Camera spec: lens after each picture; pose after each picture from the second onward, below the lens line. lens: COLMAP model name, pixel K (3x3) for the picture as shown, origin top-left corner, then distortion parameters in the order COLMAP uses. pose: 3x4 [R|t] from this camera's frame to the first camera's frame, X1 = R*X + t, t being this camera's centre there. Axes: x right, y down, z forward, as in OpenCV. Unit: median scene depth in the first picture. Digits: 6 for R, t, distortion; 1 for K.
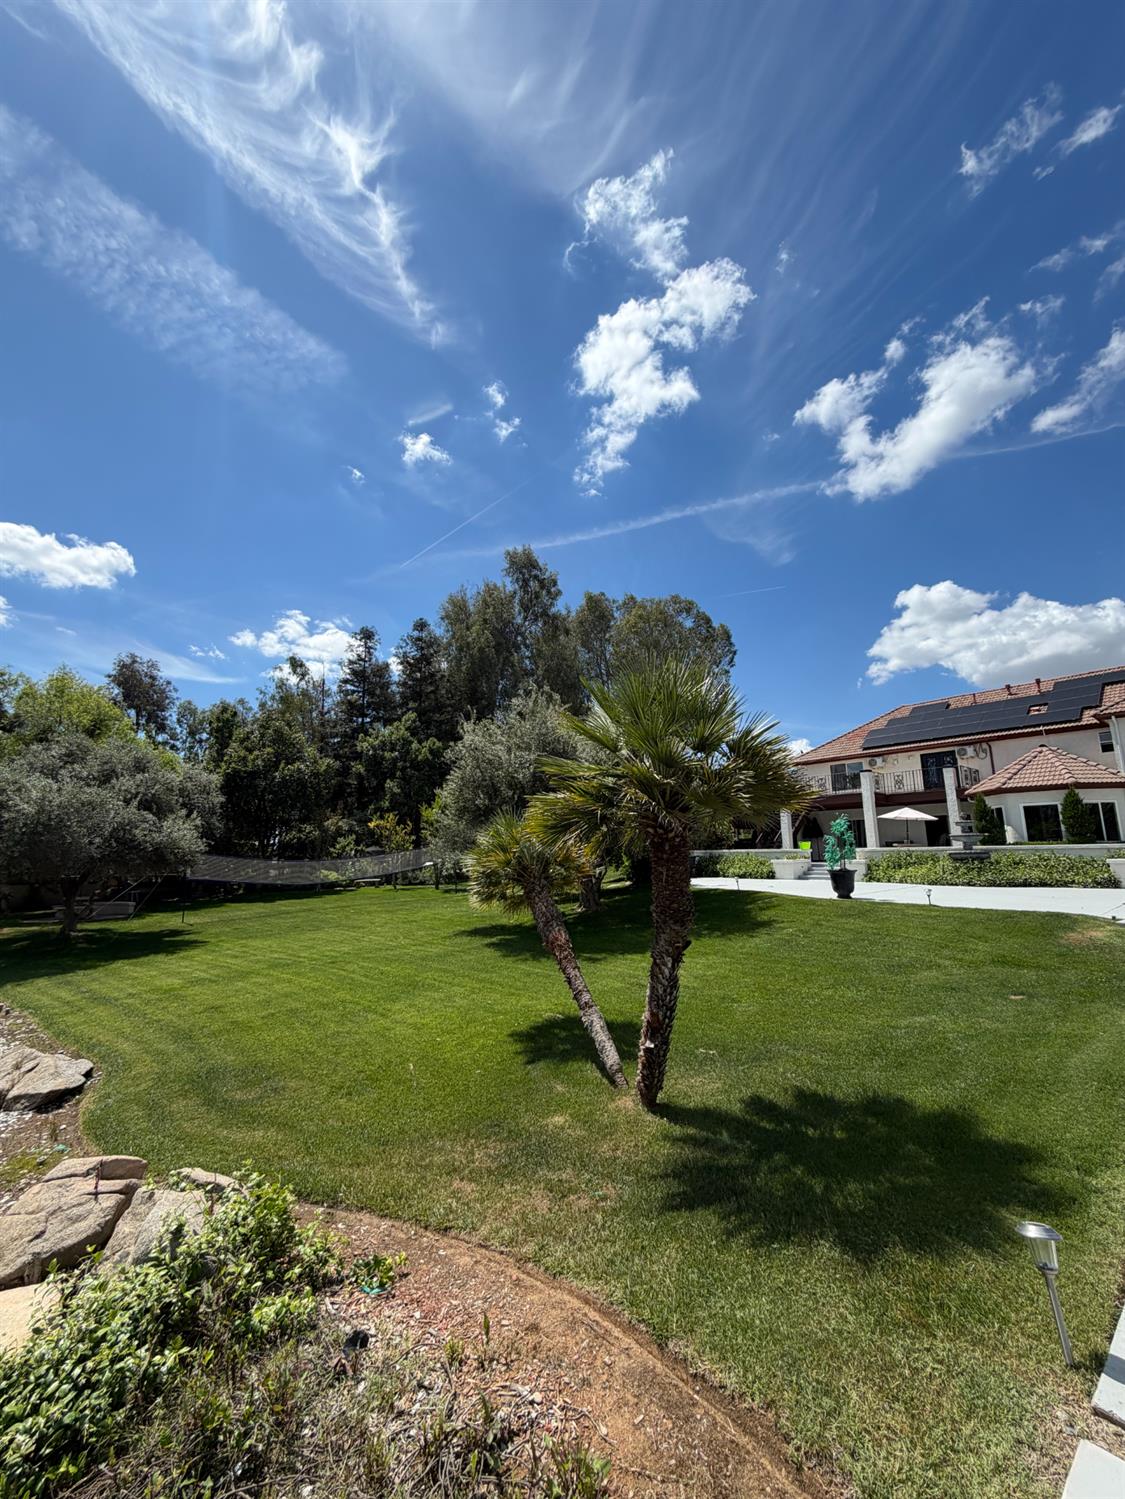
lens RADIAL K [[597.5, 0, 562.5], [0, 597.5, 749.5], [0, 0, 1]] dist [-0.000483, -0.000121]
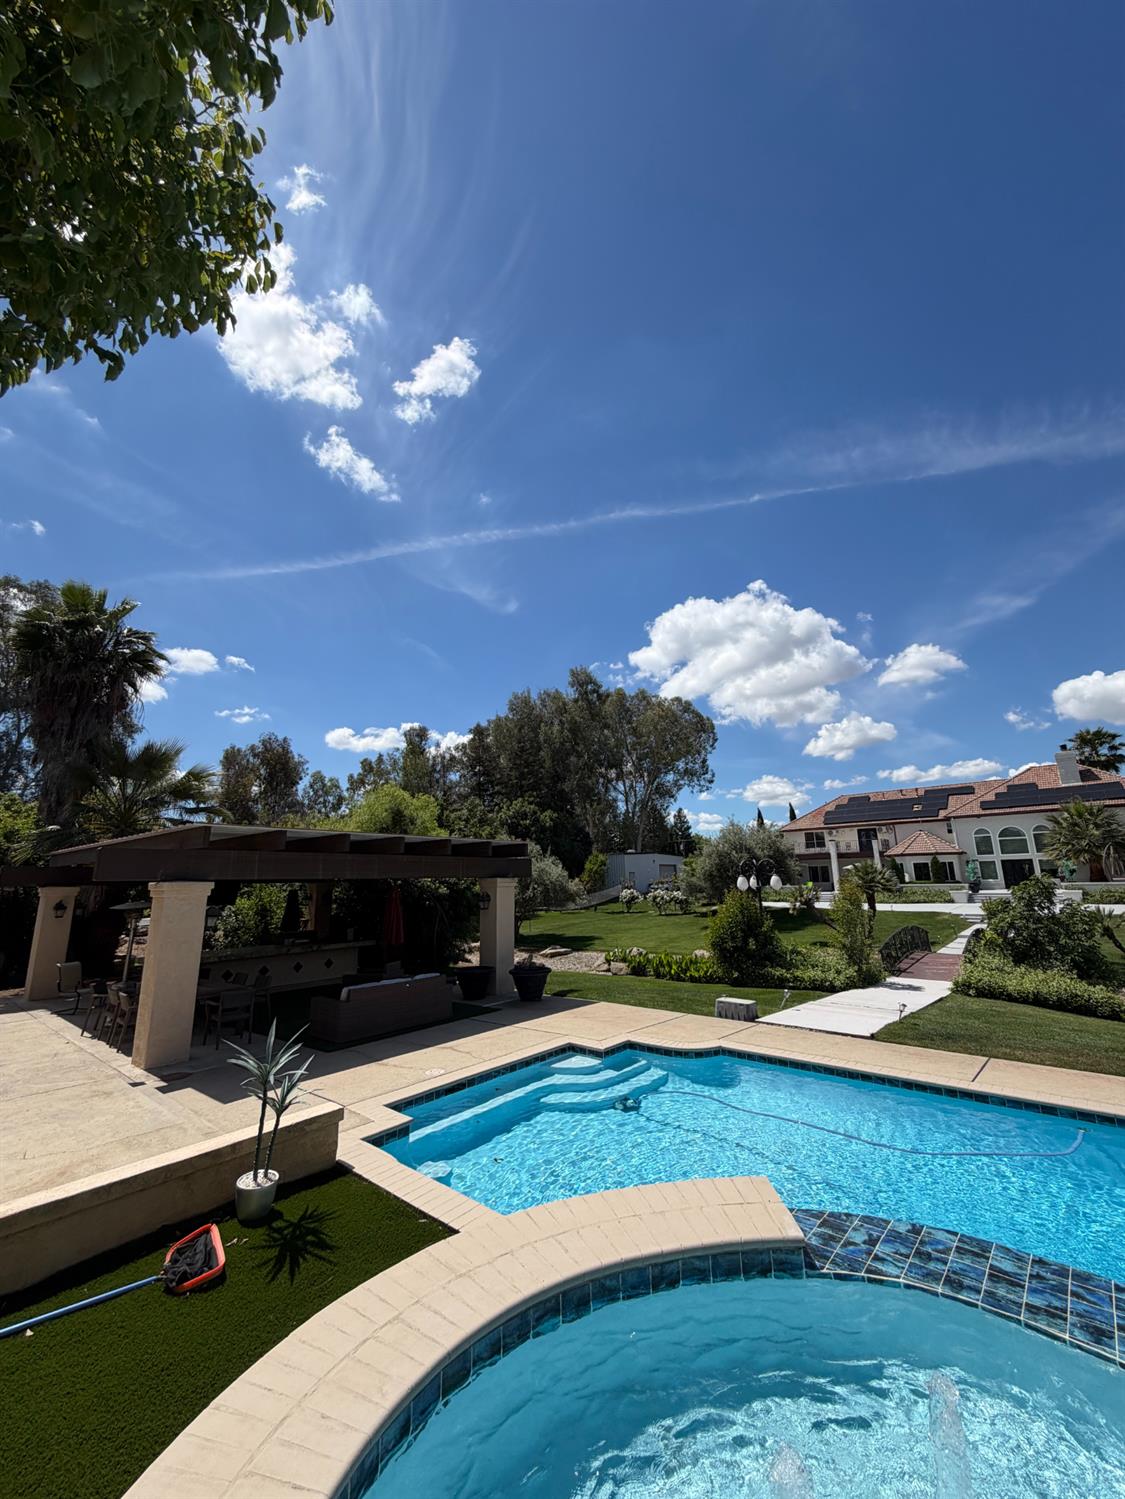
lens RADIAL K [[598.3, 0, 562.3], [0, 598.3, 742.9], [0, 0, 1]] dist [-0.001632, -0.000277]
pose [[0.987702, 0.017094, 0.155411, -0.570699], [-0.010391, 0.998984, -0.043843, -0.167803], [-0.156002, 0.041689, 0.986877, -0.654332]]
